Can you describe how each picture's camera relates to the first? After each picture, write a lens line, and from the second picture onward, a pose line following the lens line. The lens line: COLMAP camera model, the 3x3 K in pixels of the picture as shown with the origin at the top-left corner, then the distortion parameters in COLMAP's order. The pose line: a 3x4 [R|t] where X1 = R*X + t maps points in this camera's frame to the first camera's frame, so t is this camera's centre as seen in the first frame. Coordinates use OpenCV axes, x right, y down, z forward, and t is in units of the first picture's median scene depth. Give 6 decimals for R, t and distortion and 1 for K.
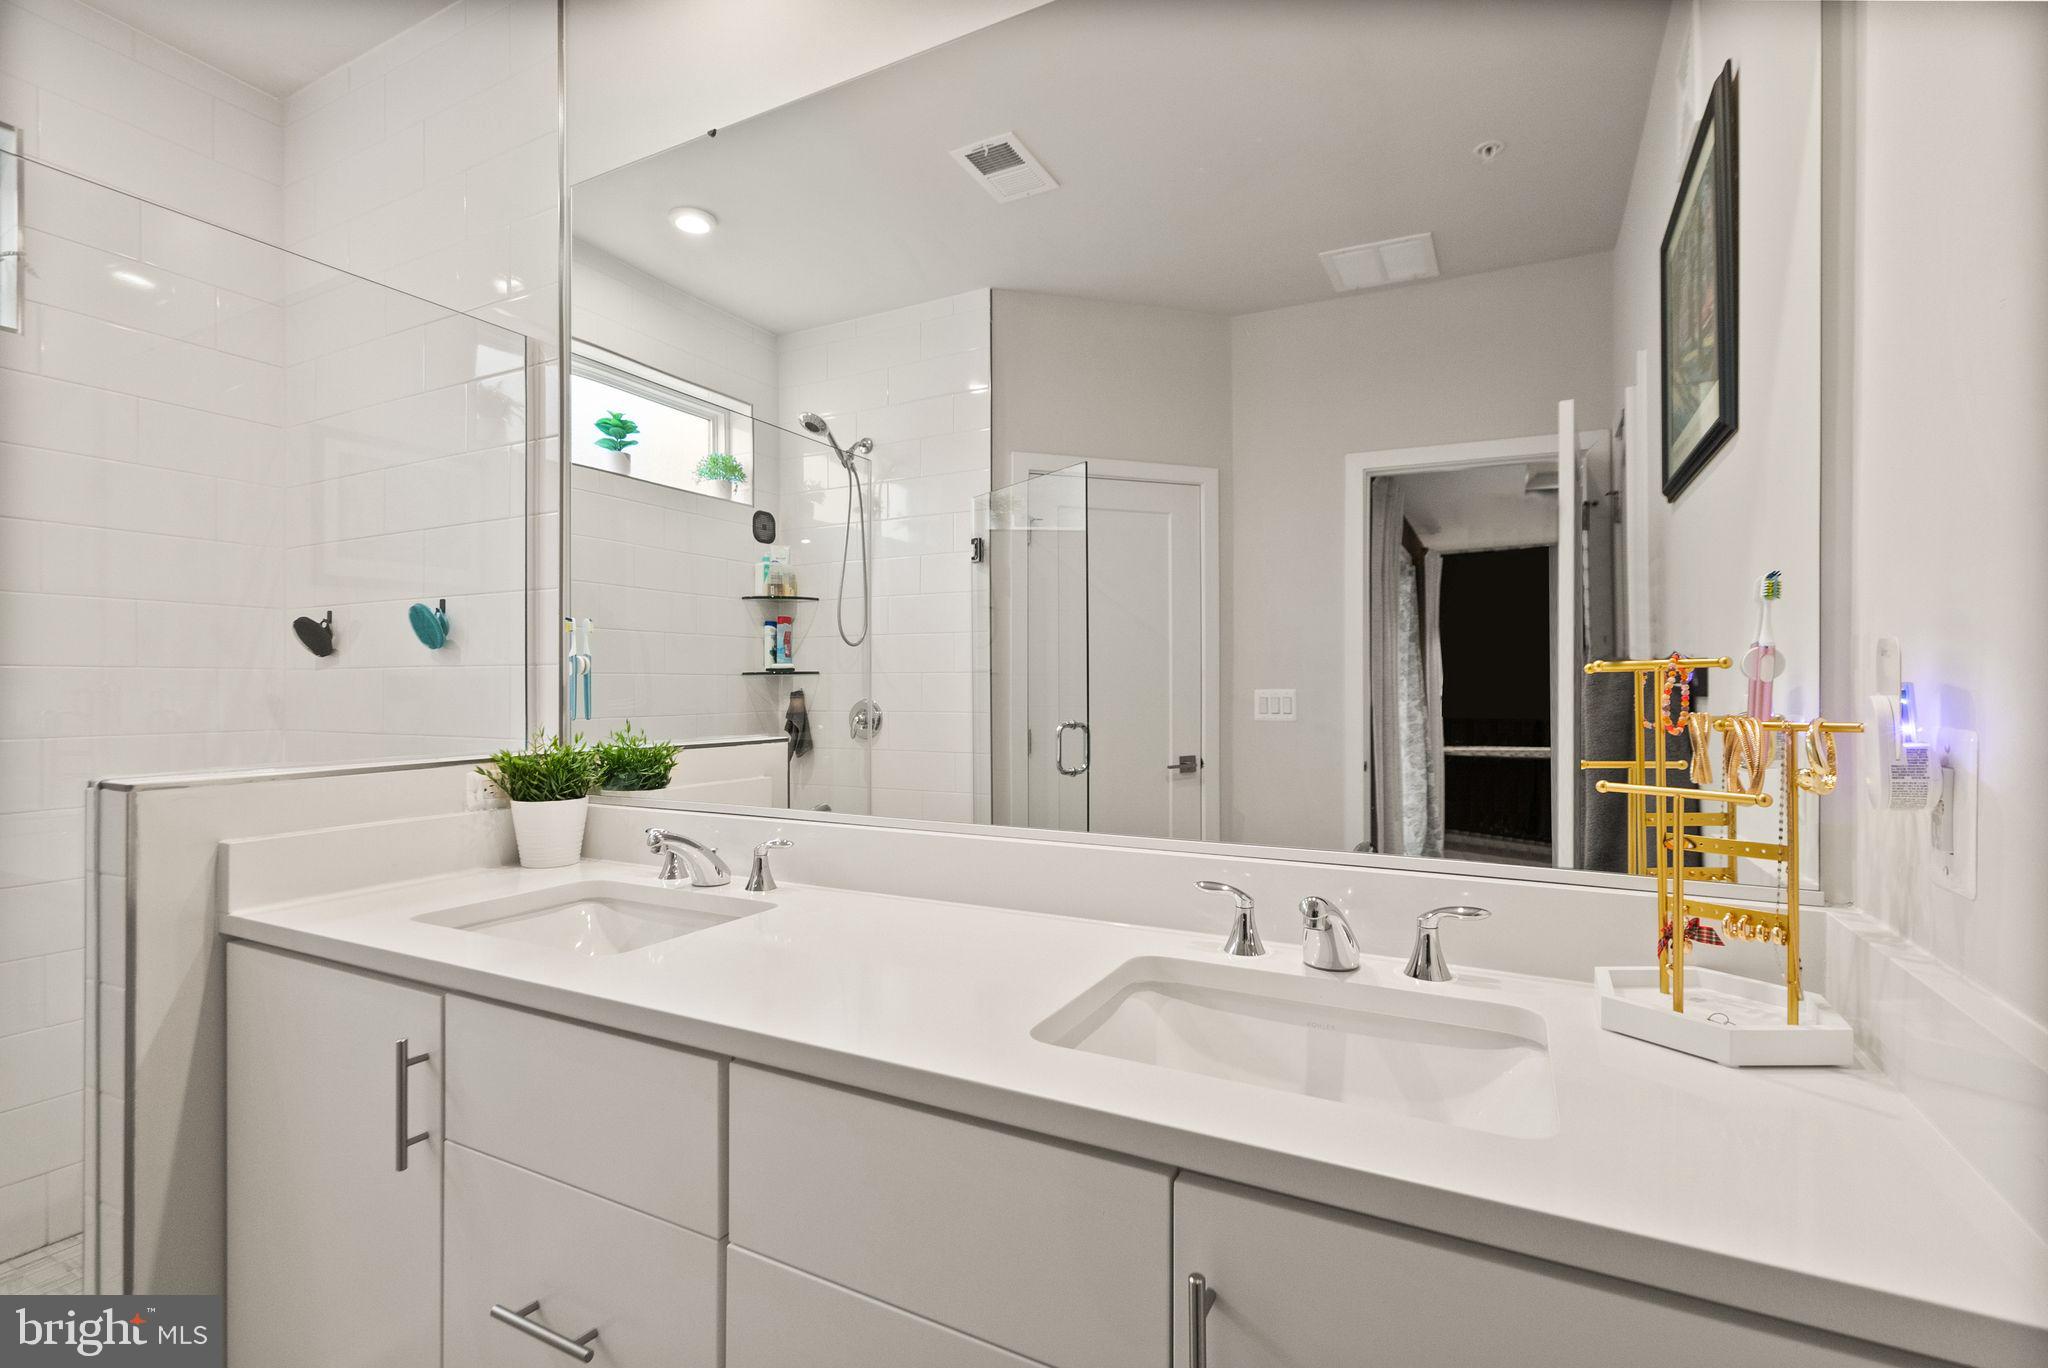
lens RADIAL K [[941.2, 0, 1025.4], [0, 941.2, 686.6], [0, 0, 1]] dist [-0.005508, -0.000502]
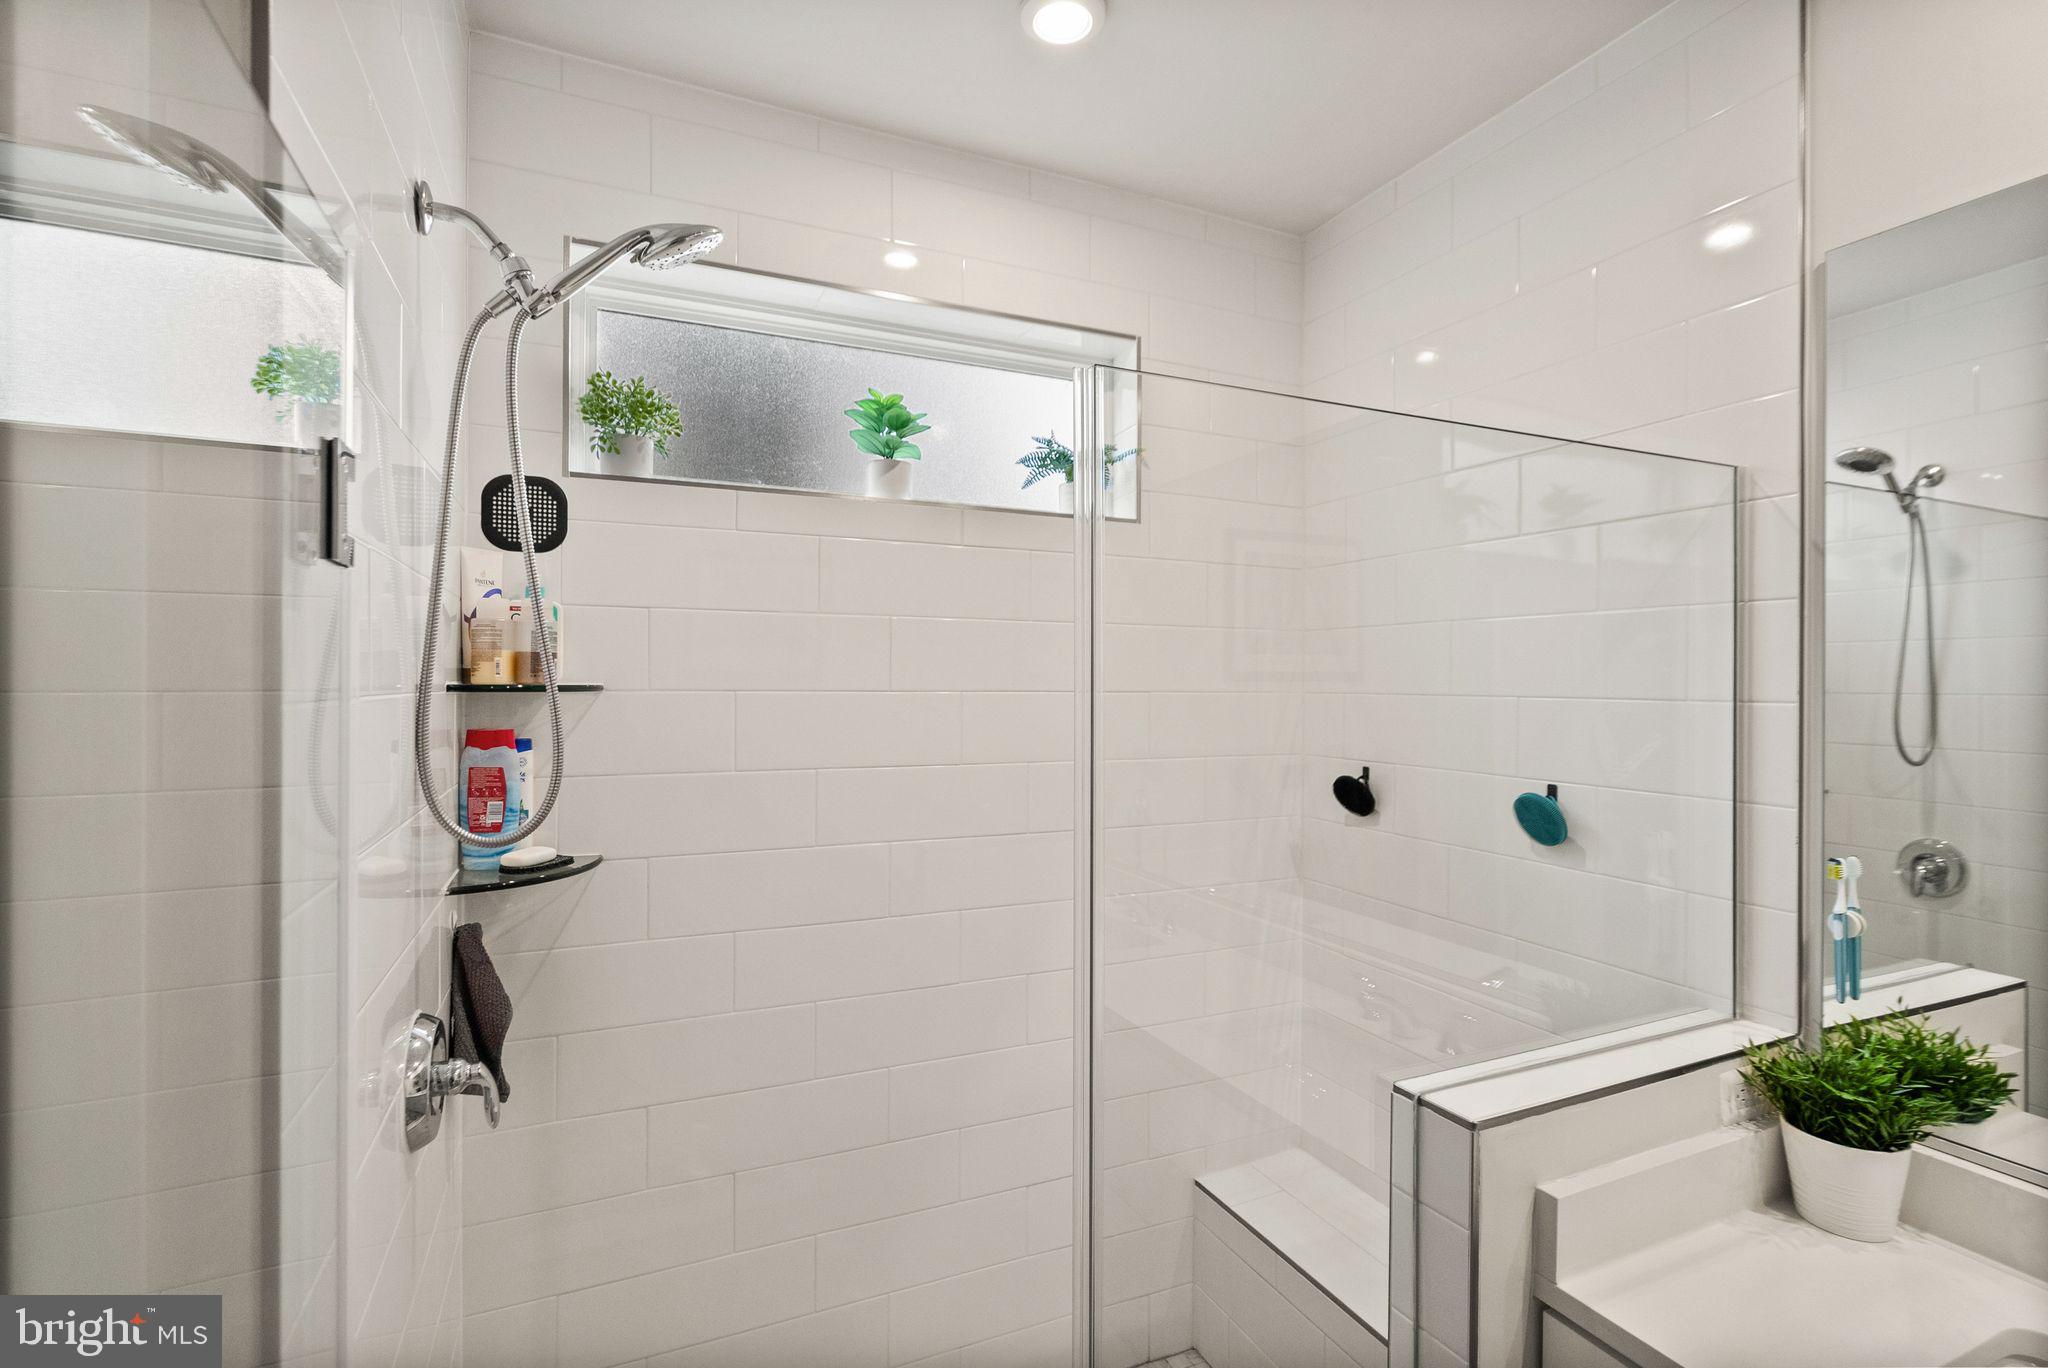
lens RADIAL K [[941.2, 0, 1006.2], [0, 941.2, 678.3], [0, 0, 1]] dist [-0.005508, -0.000502]
pose [[0.771298, 0.004303, -0.636459, -0.489637], [-0.006153, 0.999981, -0.000695, -0.193877], [0.636444, 0.004452, 0.771310, 0.047891]]
